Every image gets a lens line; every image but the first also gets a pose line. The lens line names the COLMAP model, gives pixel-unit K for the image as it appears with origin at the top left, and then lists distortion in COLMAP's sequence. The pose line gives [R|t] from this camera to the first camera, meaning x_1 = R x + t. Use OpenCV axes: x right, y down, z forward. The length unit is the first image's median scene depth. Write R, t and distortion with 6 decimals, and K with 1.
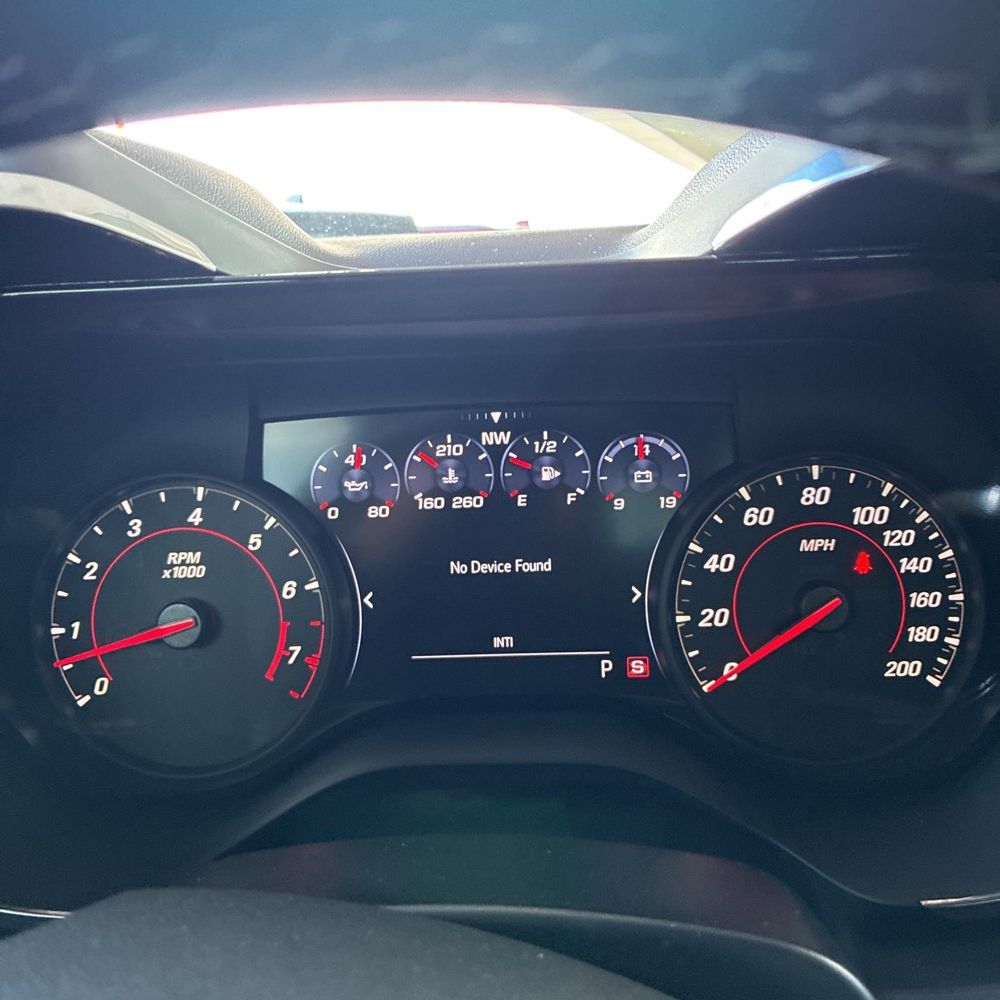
lens RADIAL K [[1031.4, 0, 500.4], [0, 1031.4, 499.7], [0, 0, 1]] dist [0.026885, 0.000000]
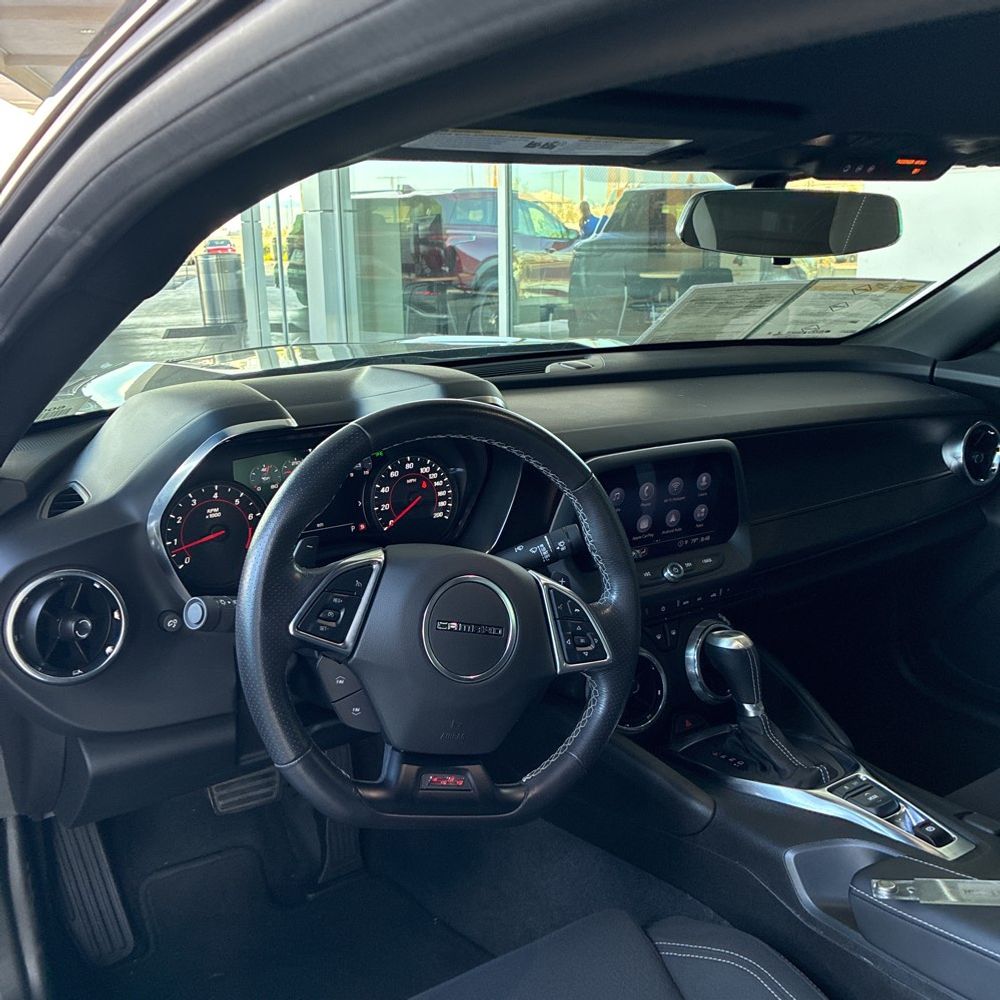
lens RADIAL K [[1031.4, 0, 500.9], [0, 1031.4, 500.6], [0, 0, 1]] dist [0.026885, 0.000000]
pose [[0.844921, -0.122026, 0.520786, -1.161483], [0.111188, 0.992430, 0.052146, -0.032710], [-0.523207, 0.013846, 0.852093, -1.930248]]
